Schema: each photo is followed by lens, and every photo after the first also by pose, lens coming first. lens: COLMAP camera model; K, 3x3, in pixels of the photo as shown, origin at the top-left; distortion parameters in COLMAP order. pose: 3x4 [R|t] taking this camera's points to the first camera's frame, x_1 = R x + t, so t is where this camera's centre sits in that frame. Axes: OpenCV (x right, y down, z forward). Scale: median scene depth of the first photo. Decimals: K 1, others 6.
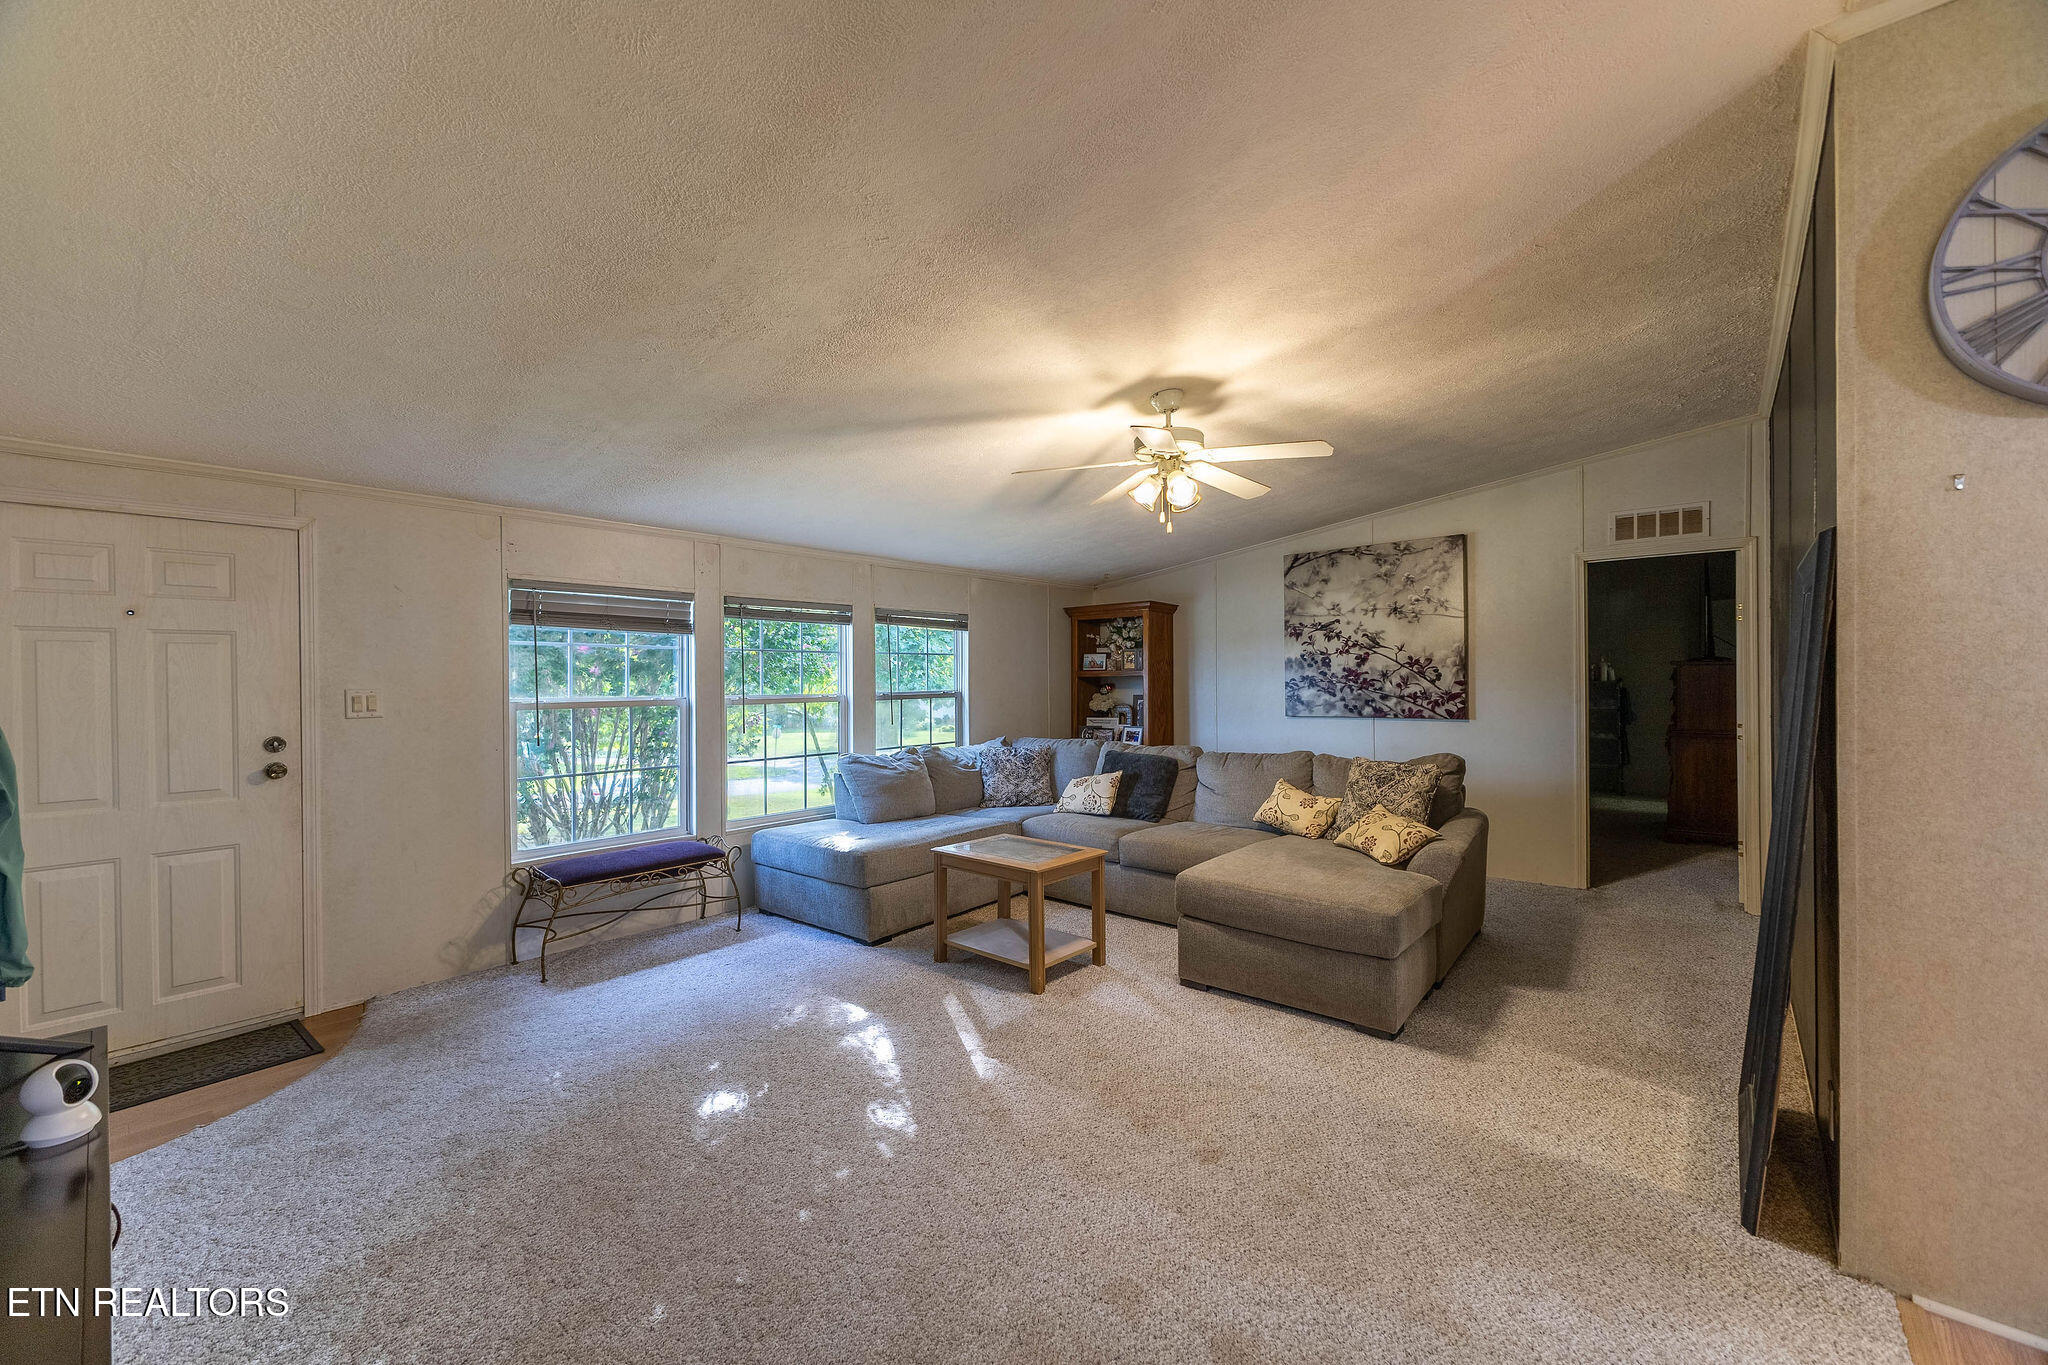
lens RADIAL K [[812.8, 0, 1027.3], [0, 812.8, 679.5], [0, 0, 1]] dist [-0.000565, -0.000138]
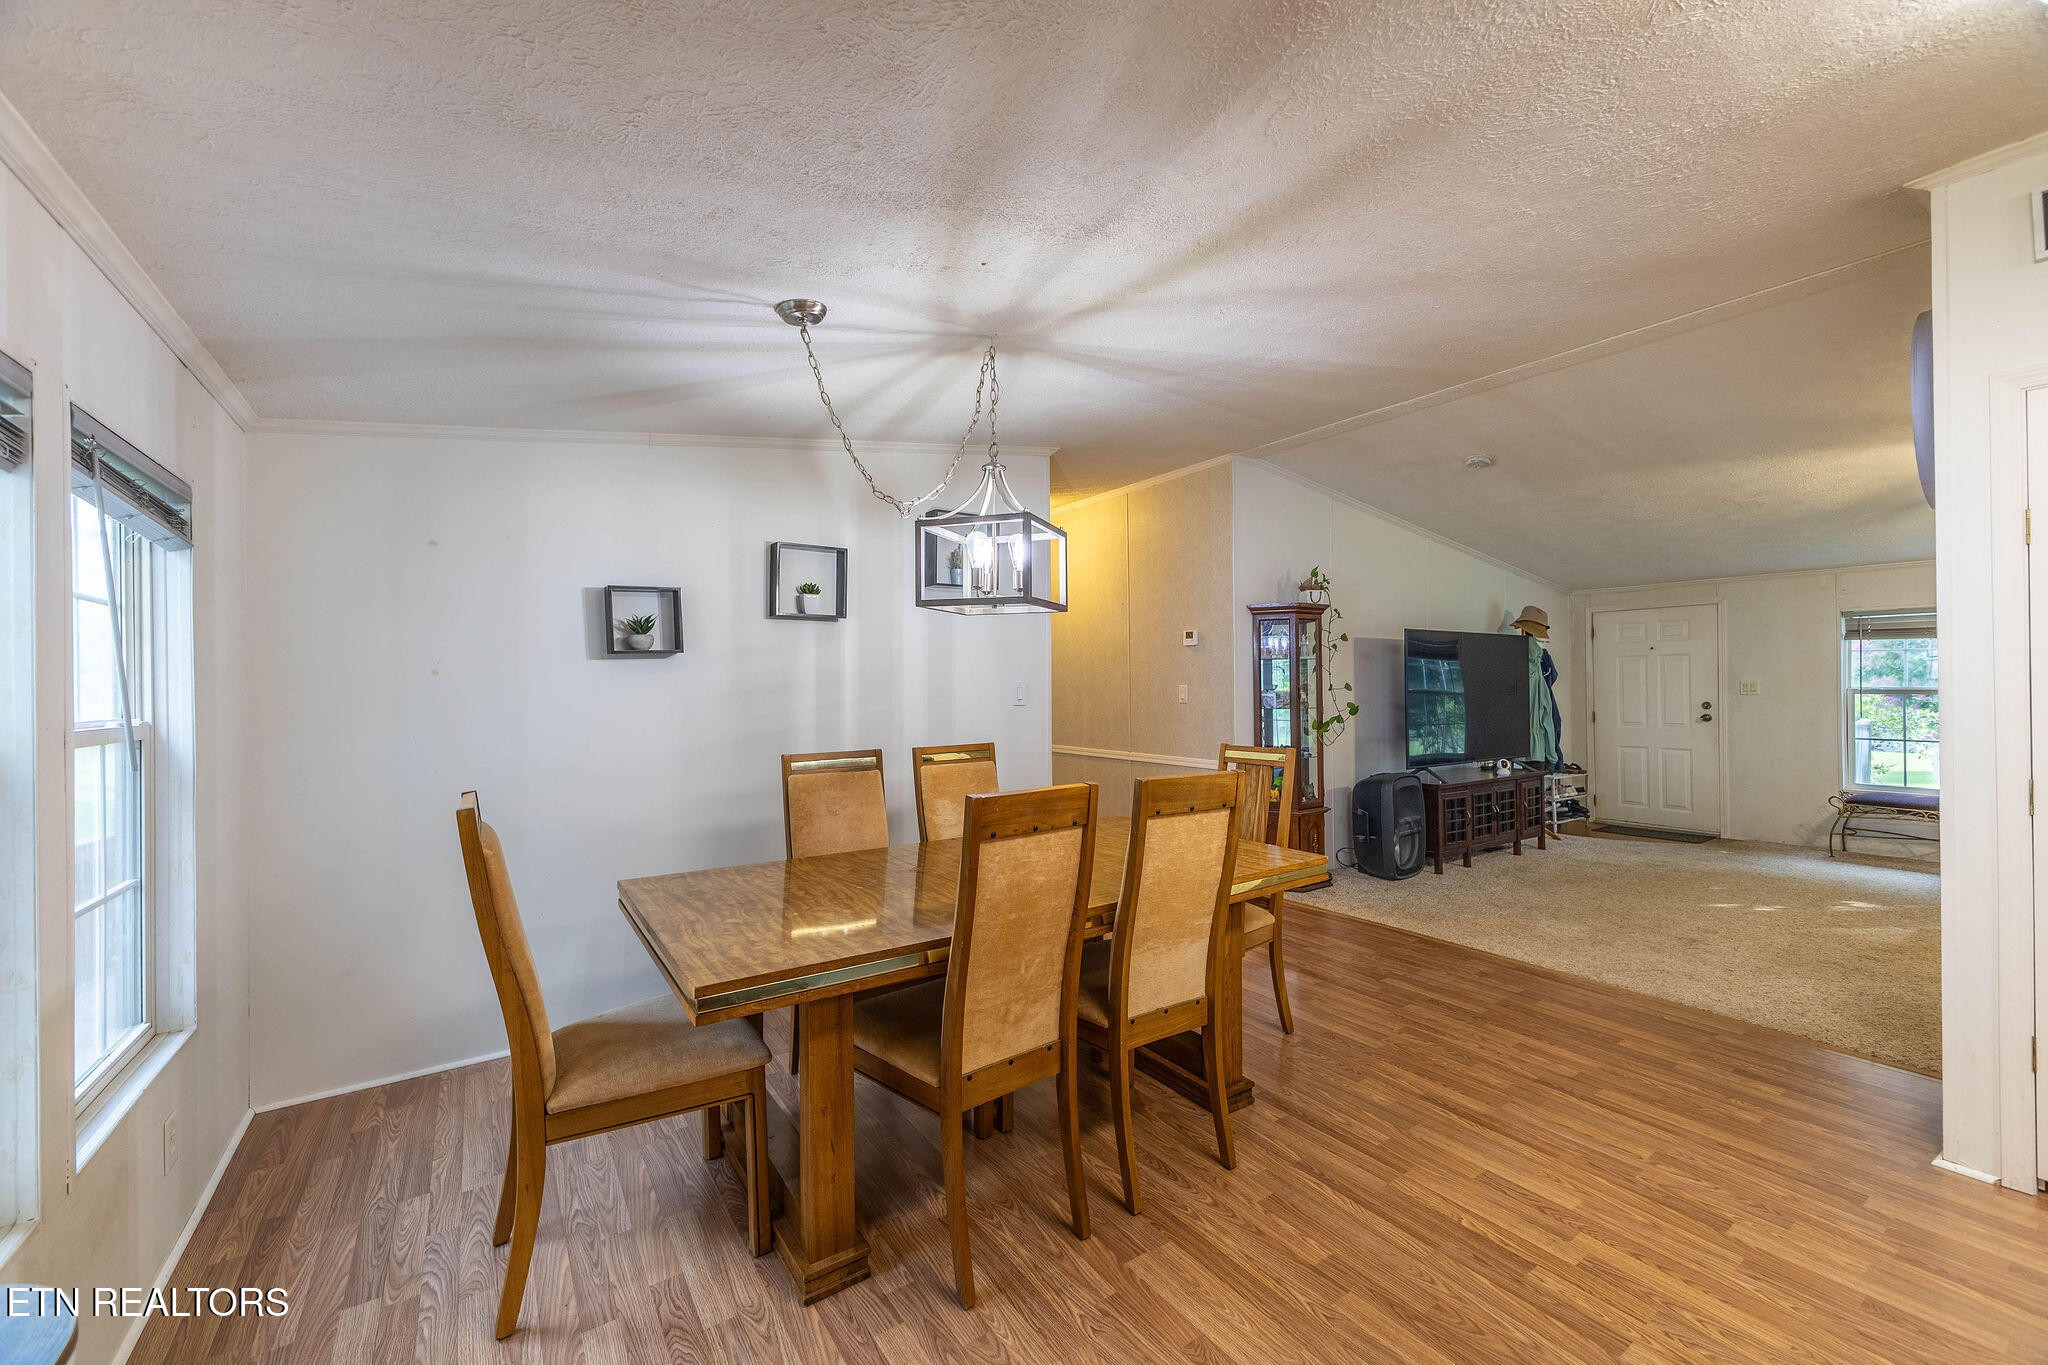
lens RADIAL K [[812.8, 0, 1027.3], [0, 812.8, 679.5], [0, 0, 1]] dist [-0.000565, -0.000138]
pose [[-0.263799, 0.004014, -0.964569, 1.636049], [0.005160, 0.999983, 0.002750, -0.004125], [0.964564, -0.004252, -0.263815, -0.167081]]
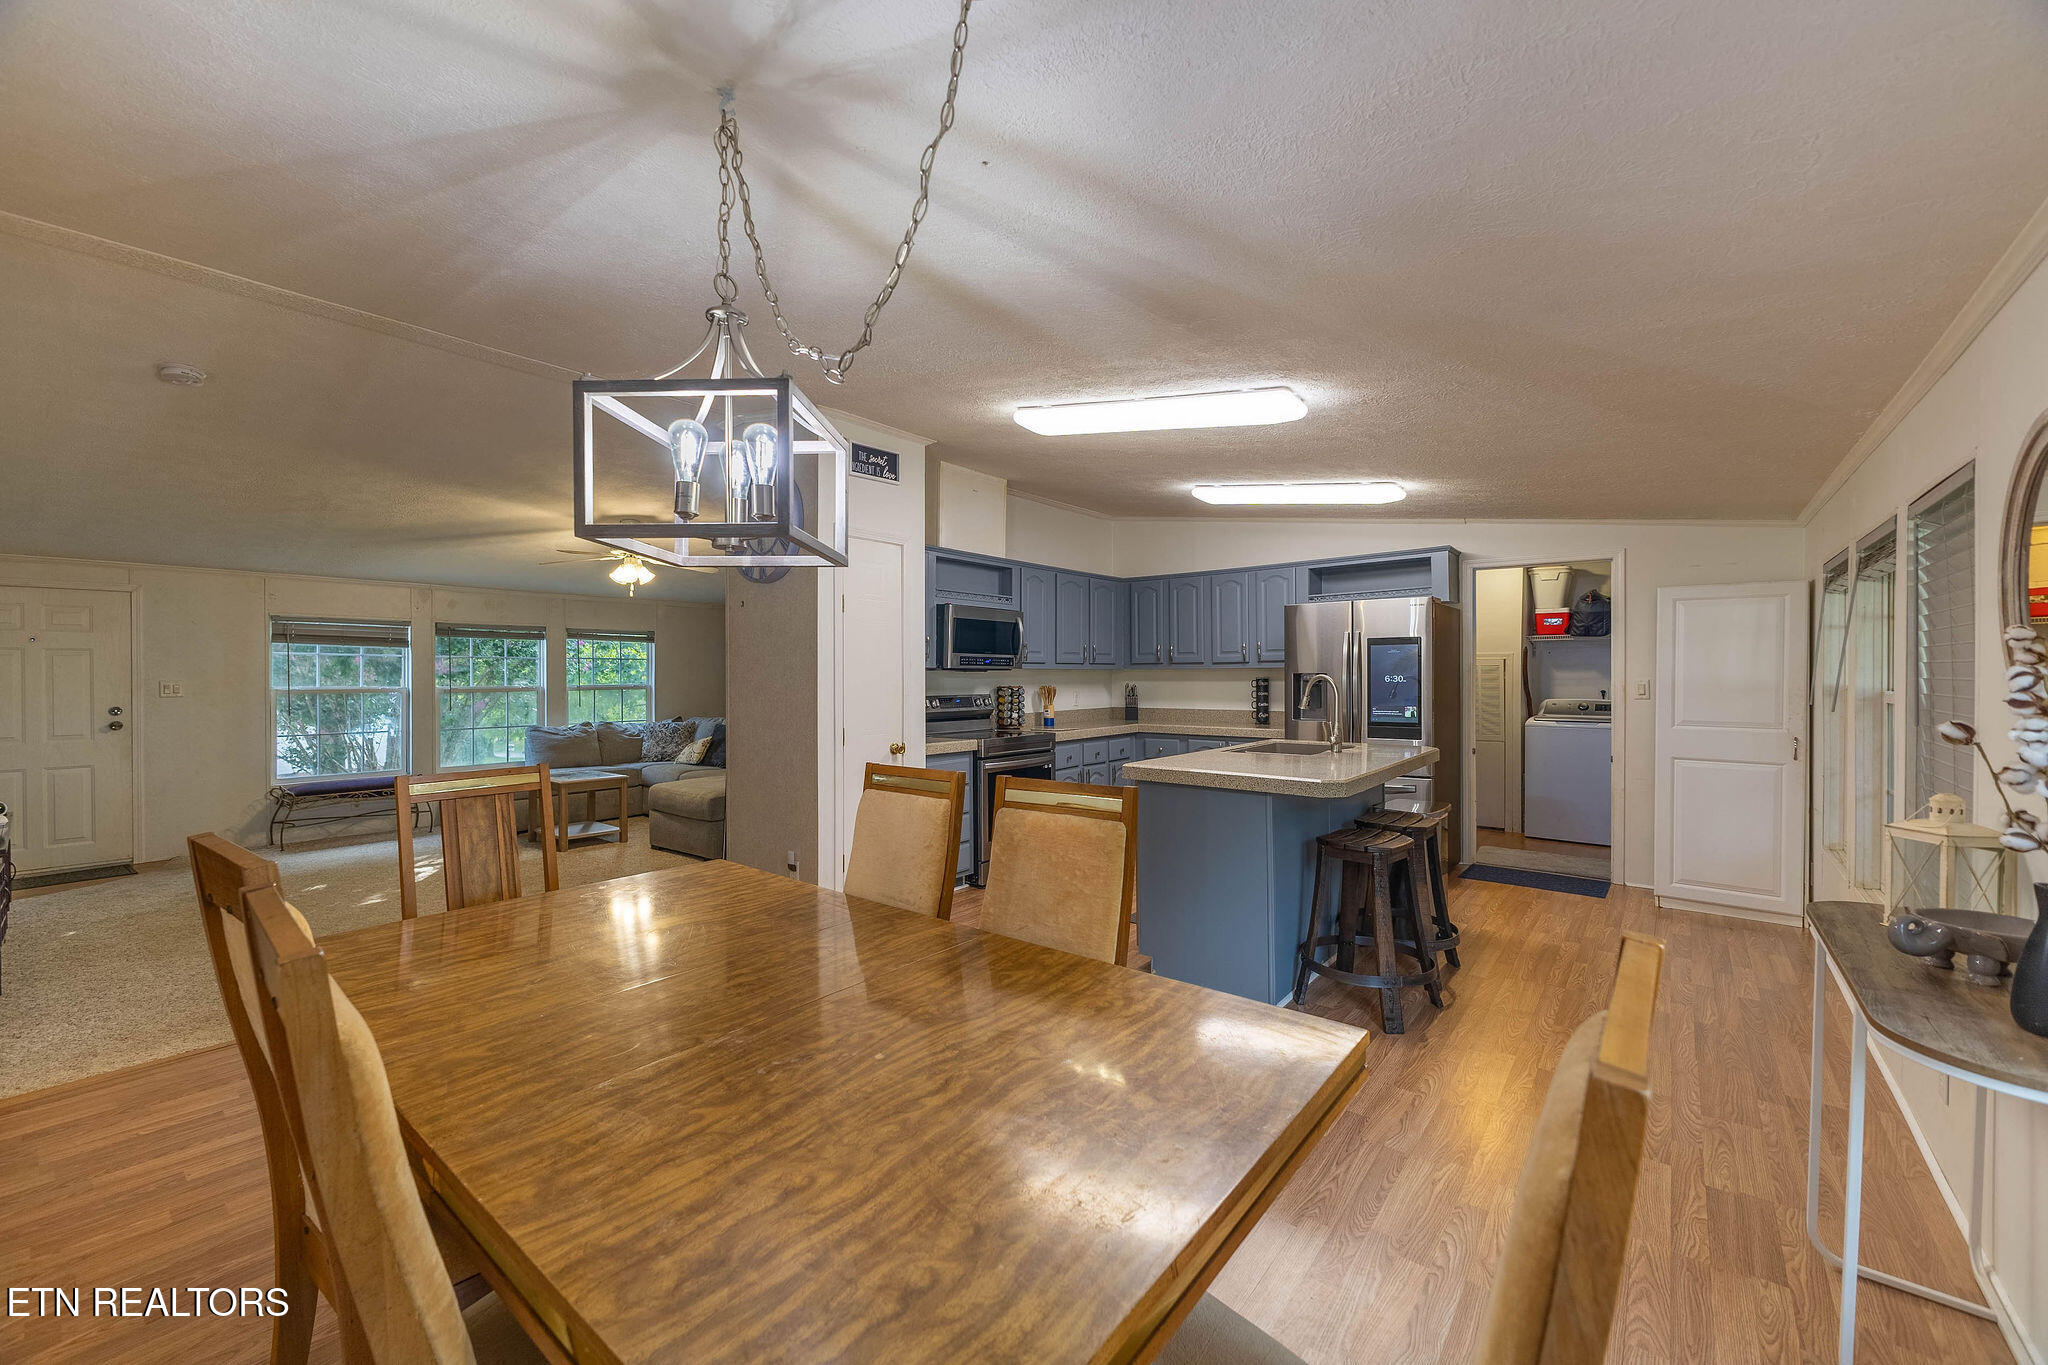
lens RADIAL K [[816.1, 0, 1016.3], [0, 816.1, 678.2], [0, 0, 1]] dist [-0.000428, -0.000006]
pose [[0.999669, 0.003606, 0.025461, 1.048029], [-0.003596, 0.999993, -0.000453, -0.000039], [-0.025463, 0.000361, 0.999676, -0.880611]]
